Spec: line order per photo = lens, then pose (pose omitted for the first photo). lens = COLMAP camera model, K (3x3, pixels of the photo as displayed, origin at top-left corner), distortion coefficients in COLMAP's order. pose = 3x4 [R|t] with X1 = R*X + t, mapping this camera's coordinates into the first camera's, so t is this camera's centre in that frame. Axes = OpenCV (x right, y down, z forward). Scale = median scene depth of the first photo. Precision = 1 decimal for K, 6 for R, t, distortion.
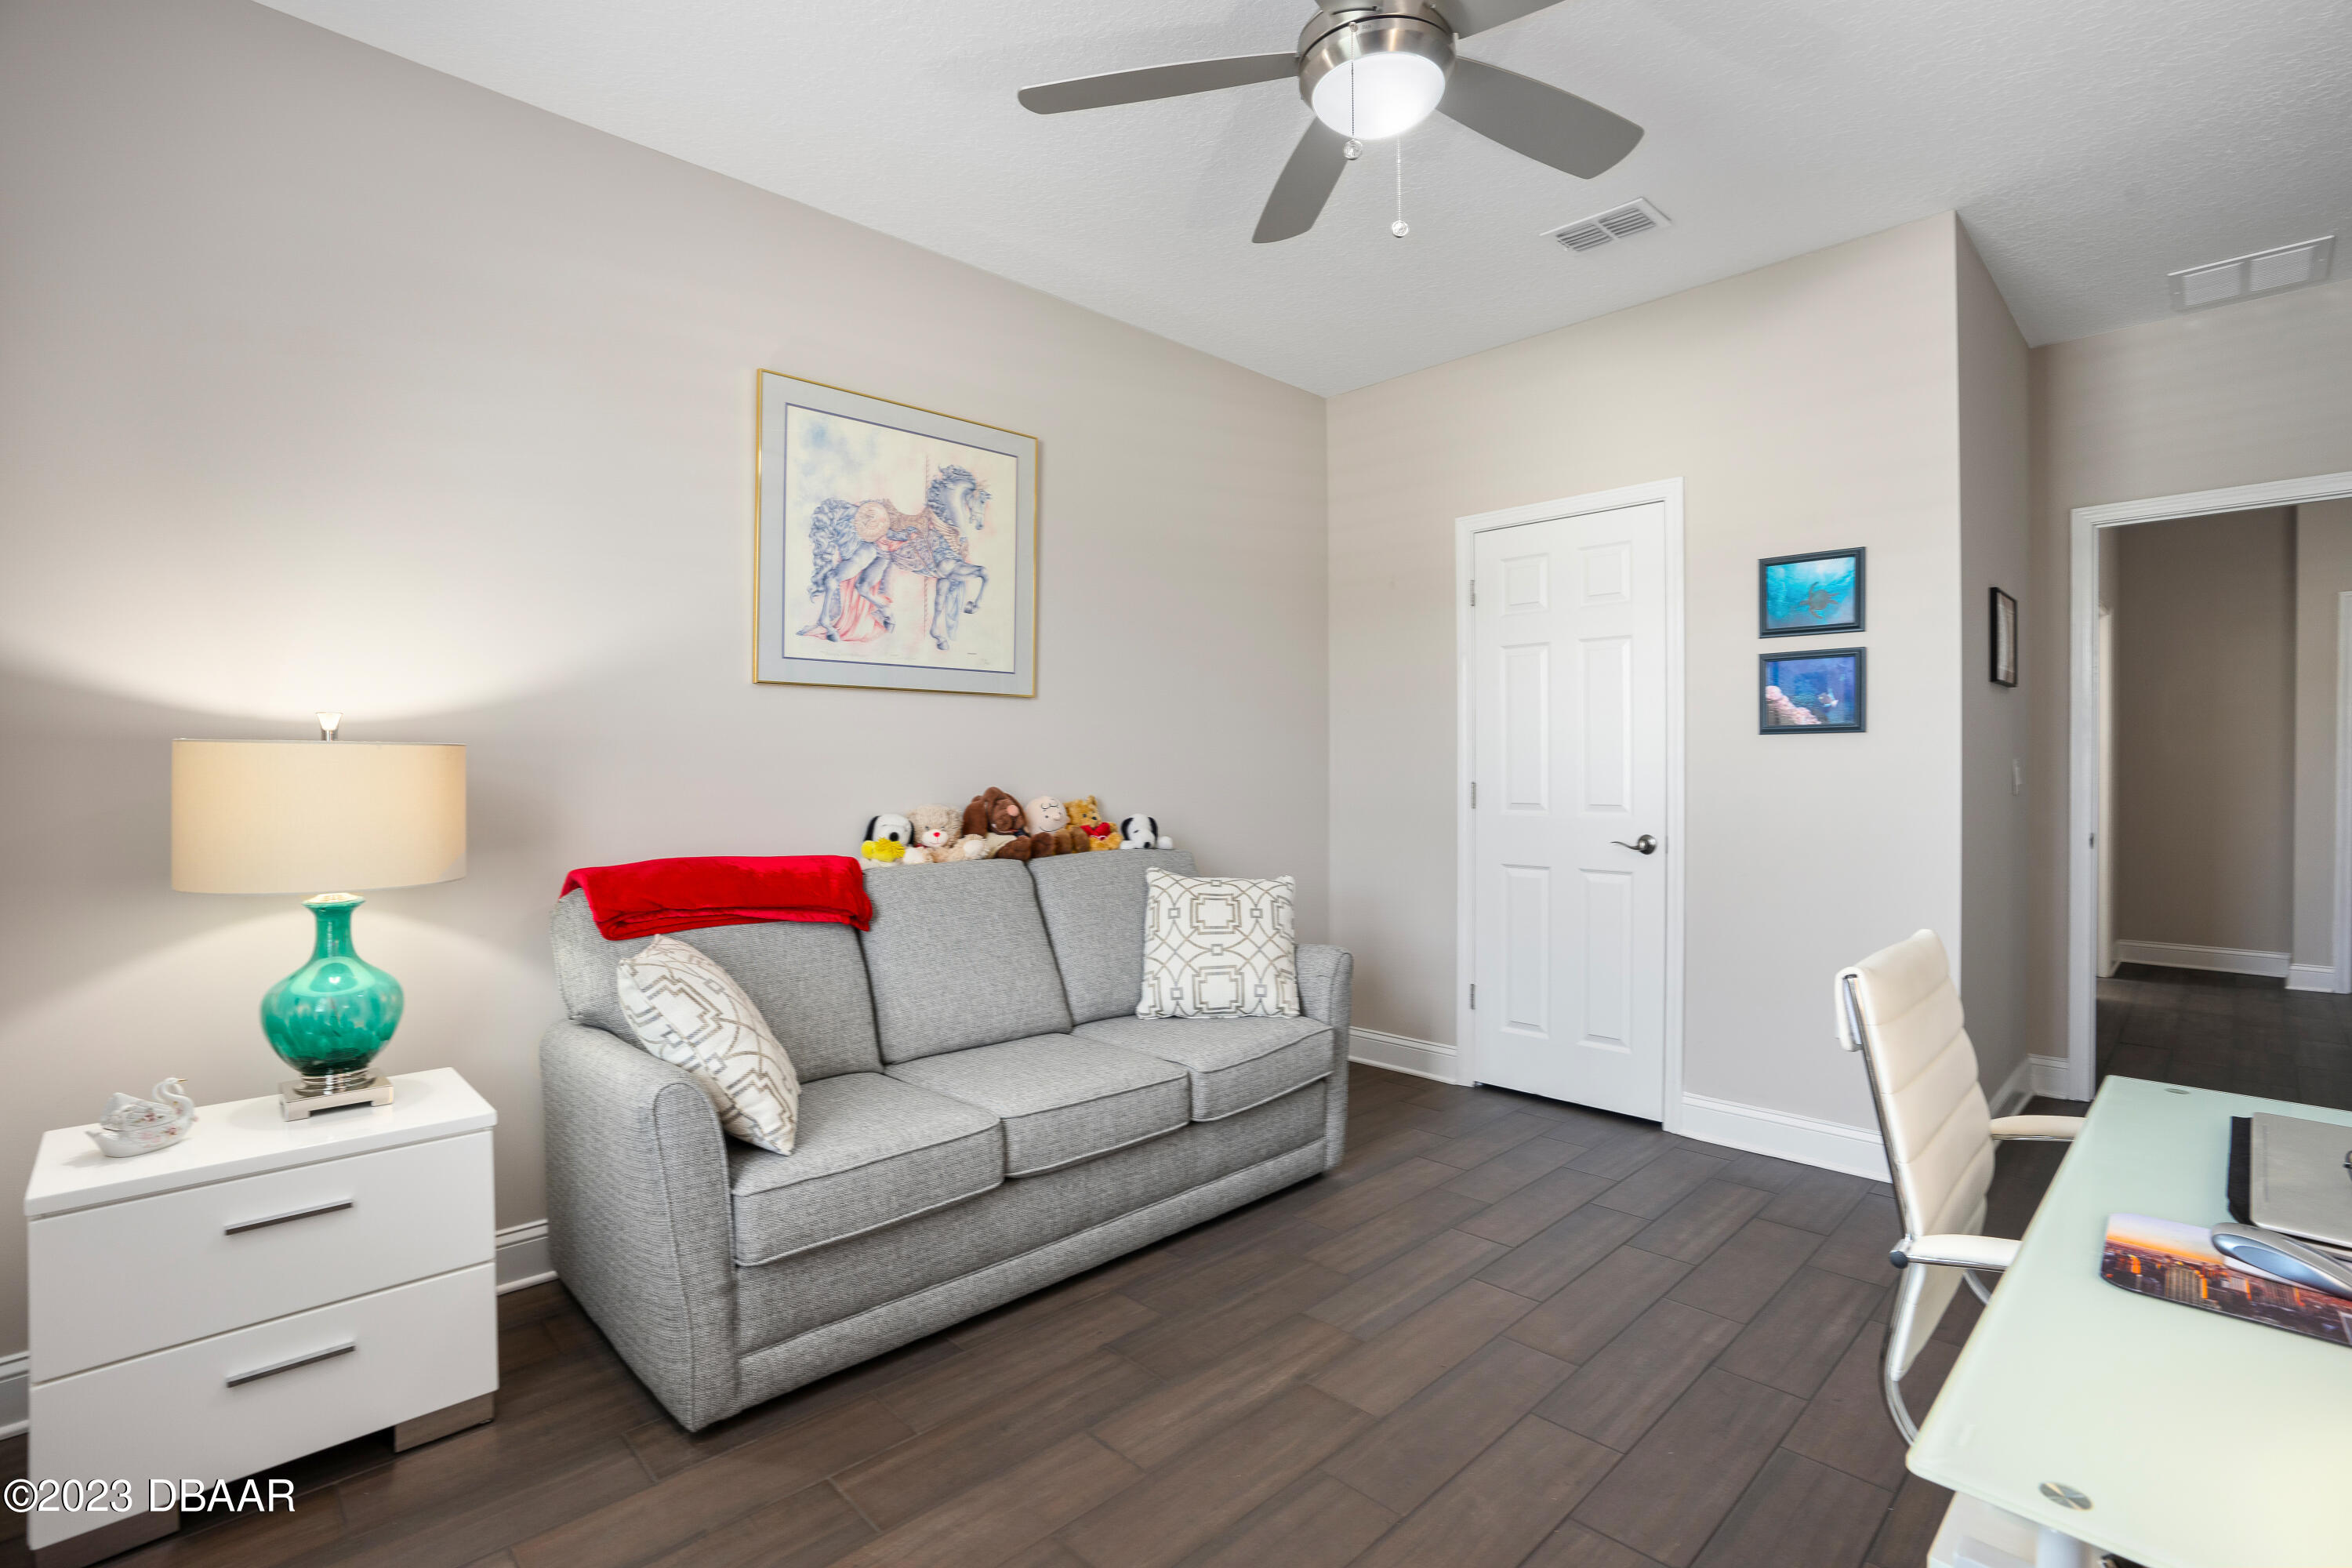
lens RADIAL K [[1108.0, 0, 1176.0], [0, 1108.0, 784.0], [0, 0, 1]] dist [-0.055445, 0.016851]
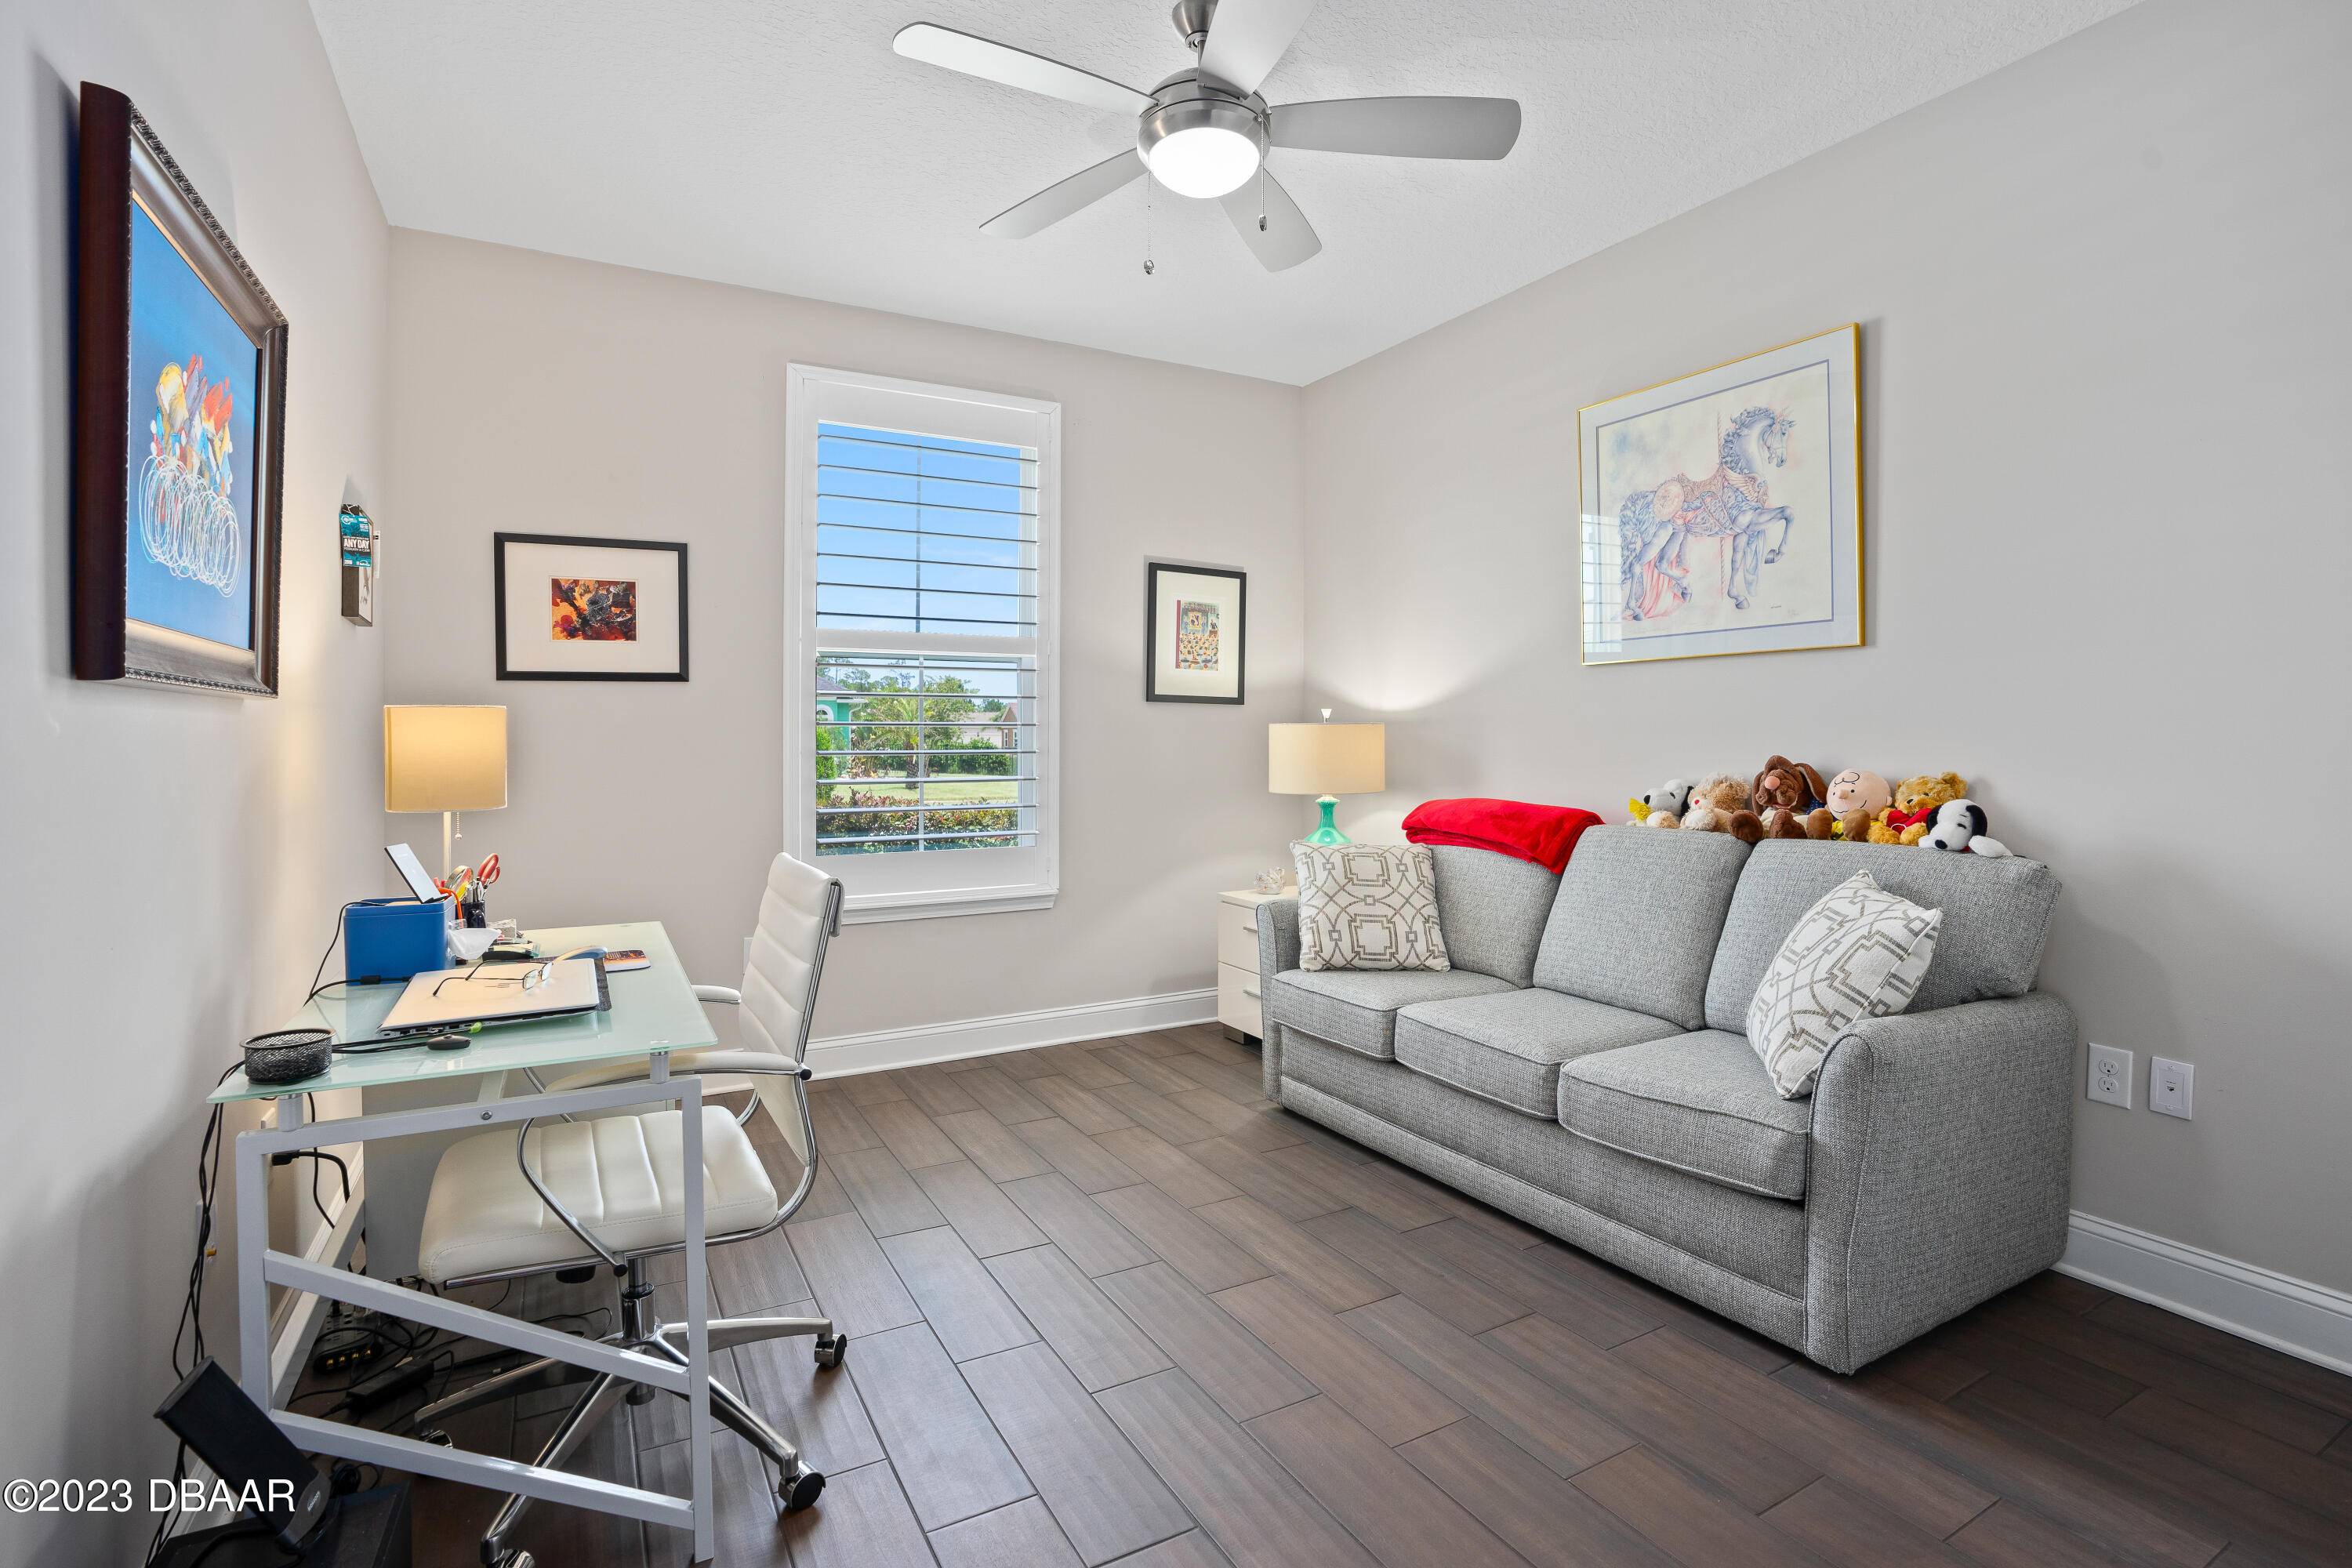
lens RADIAL K [[1095.1, 0, 1178.8], [0, 1095.1, 757.5], [0, 0, 1]] dist [-0.048750, 0.000223]
pose [[-0.249421, 0.013725, -0.968298, 0.857372], [-0.017619, 0.999670, 0.018708, -0.004167], [0.968235, 0.021727, -0.249096, 0.821916]]
